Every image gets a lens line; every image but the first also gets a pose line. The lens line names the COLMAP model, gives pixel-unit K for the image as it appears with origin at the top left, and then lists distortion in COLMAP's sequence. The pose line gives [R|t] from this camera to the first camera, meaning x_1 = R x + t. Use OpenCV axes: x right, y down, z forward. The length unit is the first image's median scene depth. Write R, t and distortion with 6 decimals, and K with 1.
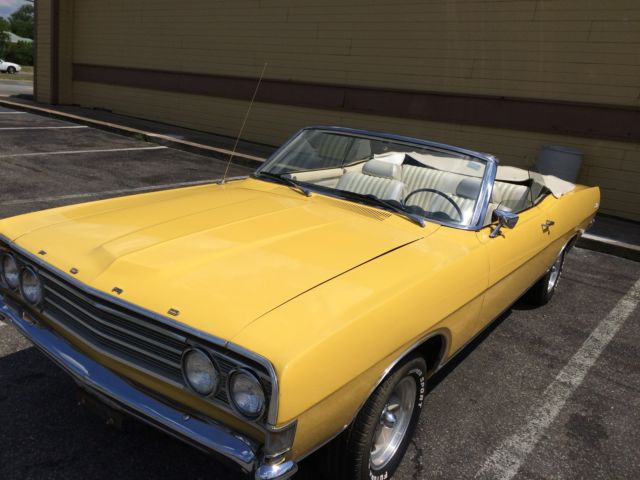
lens RADIAL K [[535.3, 0, 312.0], [0, 535.3, 254.5], [0, 0, 1]] dist [0.081598, -0.132733]
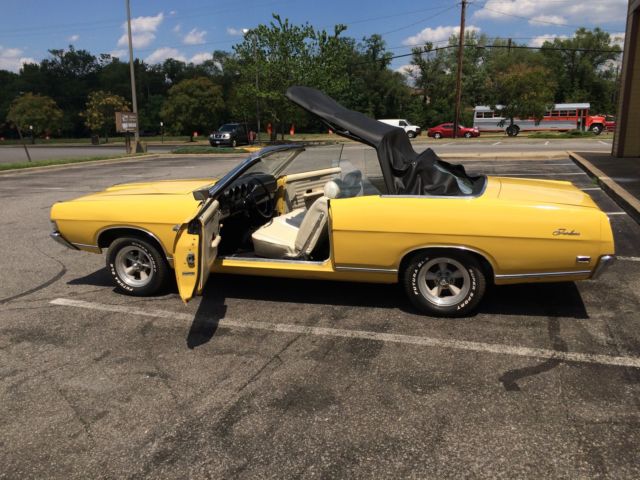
lens RADIAL K [[542.9, 0, 320.0], [0, 542.9, 240.0], [0, 0, 1]] dist [0.082201, -0.121467]
pose [[0.328749, 0.099965, -0.939112, 1.679441], [-0.234801, 0.971811, 0.021251, -0.018670], [0.914764, 0.213518, 0.342954, 0.596690]]
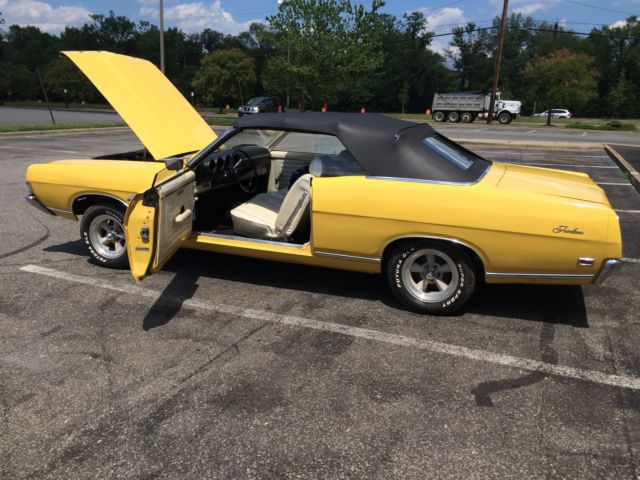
lens RADIAL K [[542.9, 0, 320.0], [0, 542.9, 240.0], [0, 0, 1]] dist [0.082201, -0.121467]
pose [[0.273931, 0.154796, -0.949210, 1.609654], [-0.293235, 0.953411, 0.070857, -0.050387], [0.915956, 0.258932, 0.306561, 0.731291]]
